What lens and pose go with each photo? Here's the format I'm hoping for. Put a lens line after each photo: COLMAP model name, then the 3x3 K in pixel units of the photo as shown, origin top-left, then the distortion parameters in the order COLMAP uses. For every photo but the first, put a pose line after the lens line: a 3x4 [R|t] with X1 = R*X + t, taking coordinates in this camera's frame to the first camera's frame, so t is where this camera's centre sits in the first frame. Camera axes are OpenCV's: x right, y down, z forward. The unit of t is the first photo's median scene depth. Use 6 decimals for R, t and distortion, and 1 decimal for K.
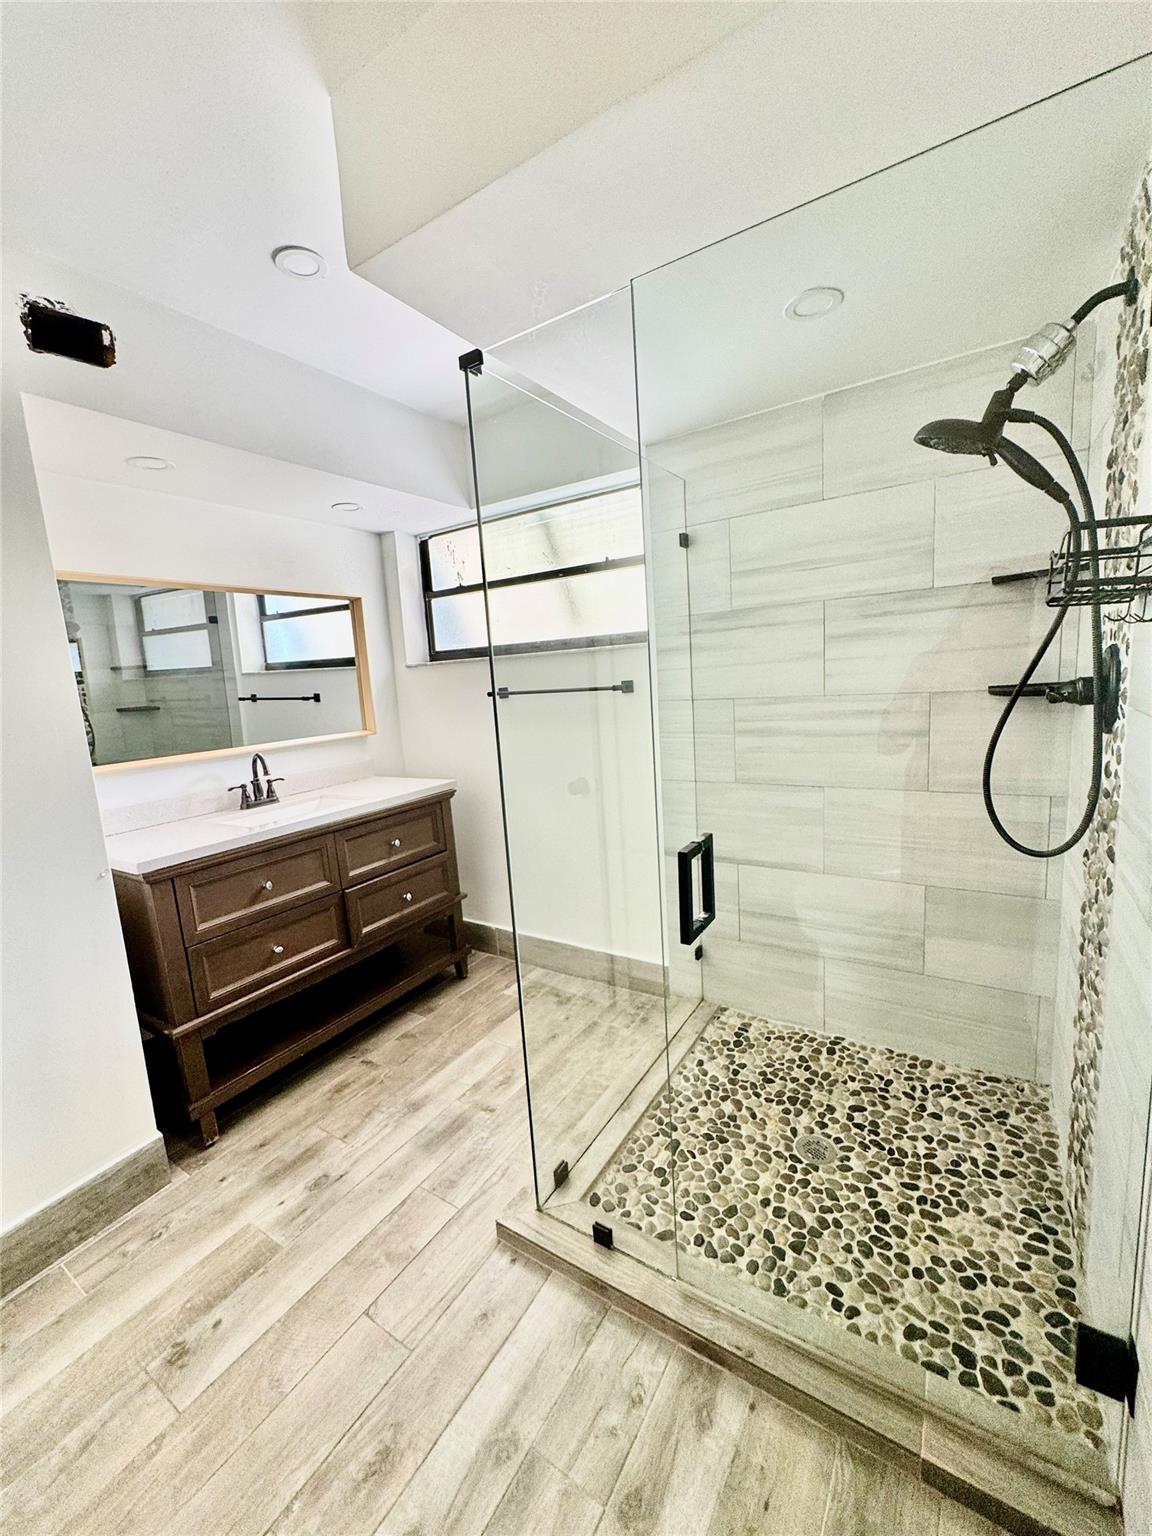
lens RADIAL K [[610.6, 0, 575.2], [0, 610.6, 768.2], [0, 0, 1]] dist [-0.010202, -0.000268]
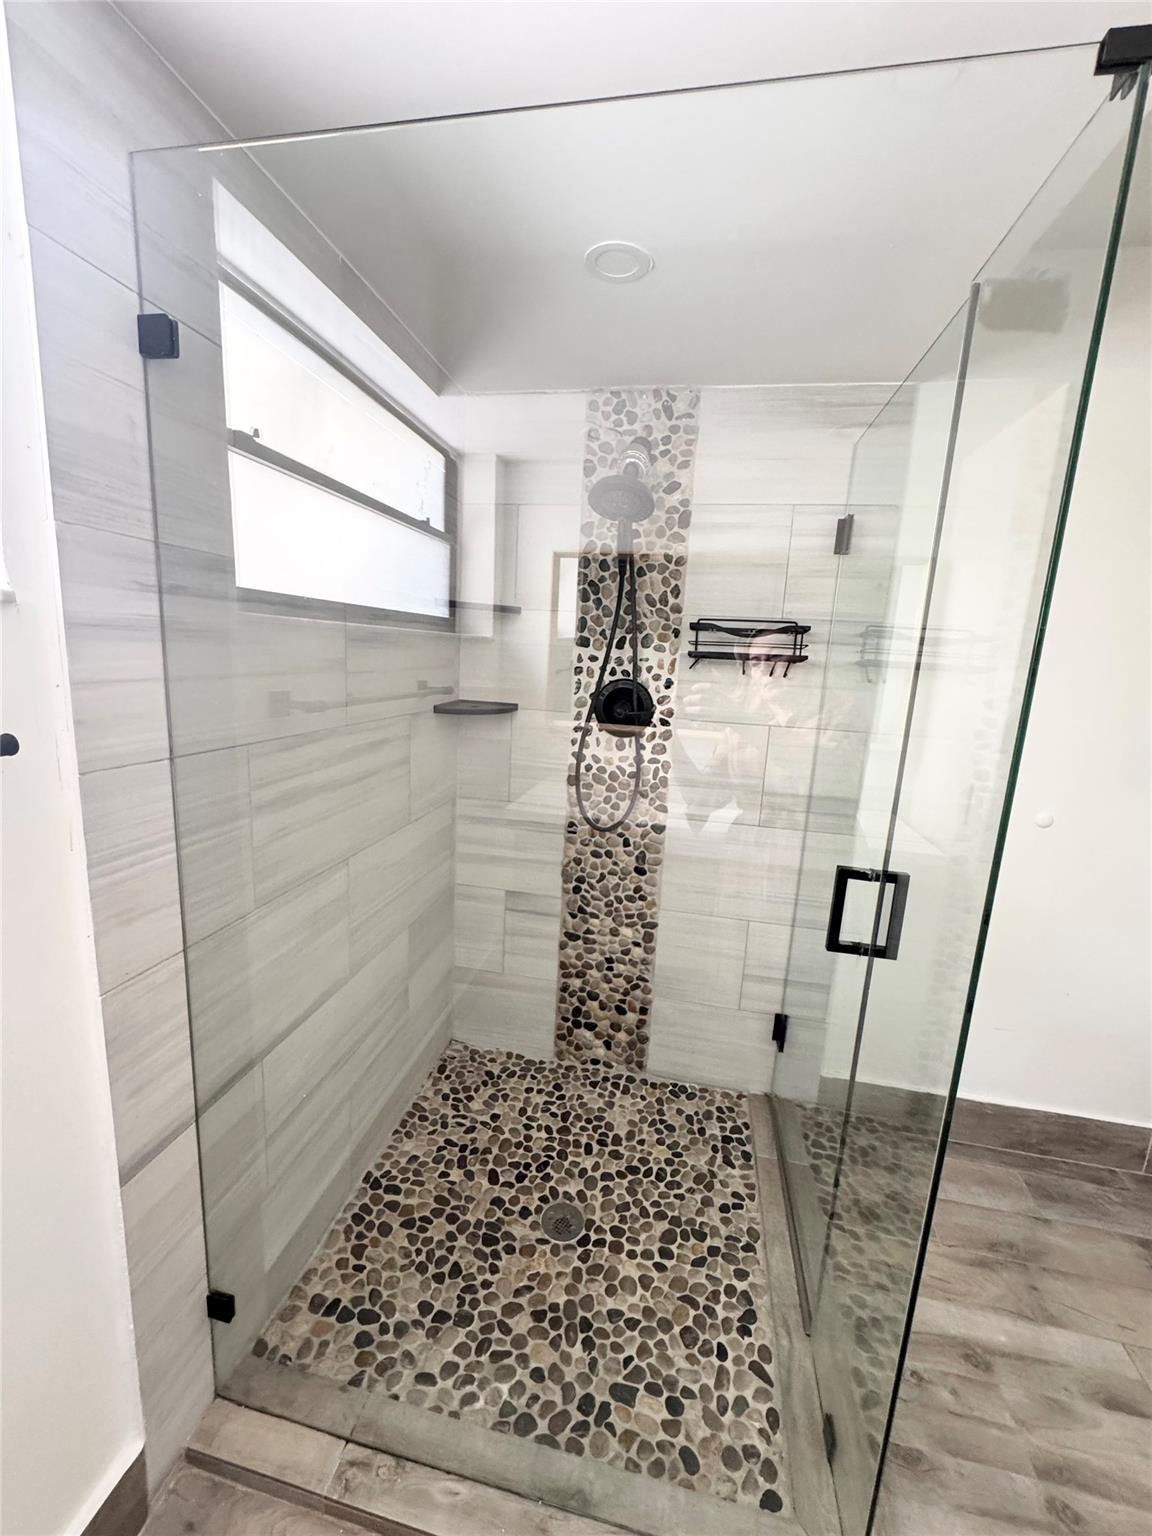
lens RADIAL K [[610.6, 0, 571.2], [0, 610.6, 763.4], [0, 0, 1]] dist [-0.010202, -0.000268]
pose [[-0.368830, -0.118171, 0.921954, -0.340077], [0.114513, 0.978552, 0.171237, -0.182363], [-0.922416, 0.168733, -0.347387, 1.114991]]
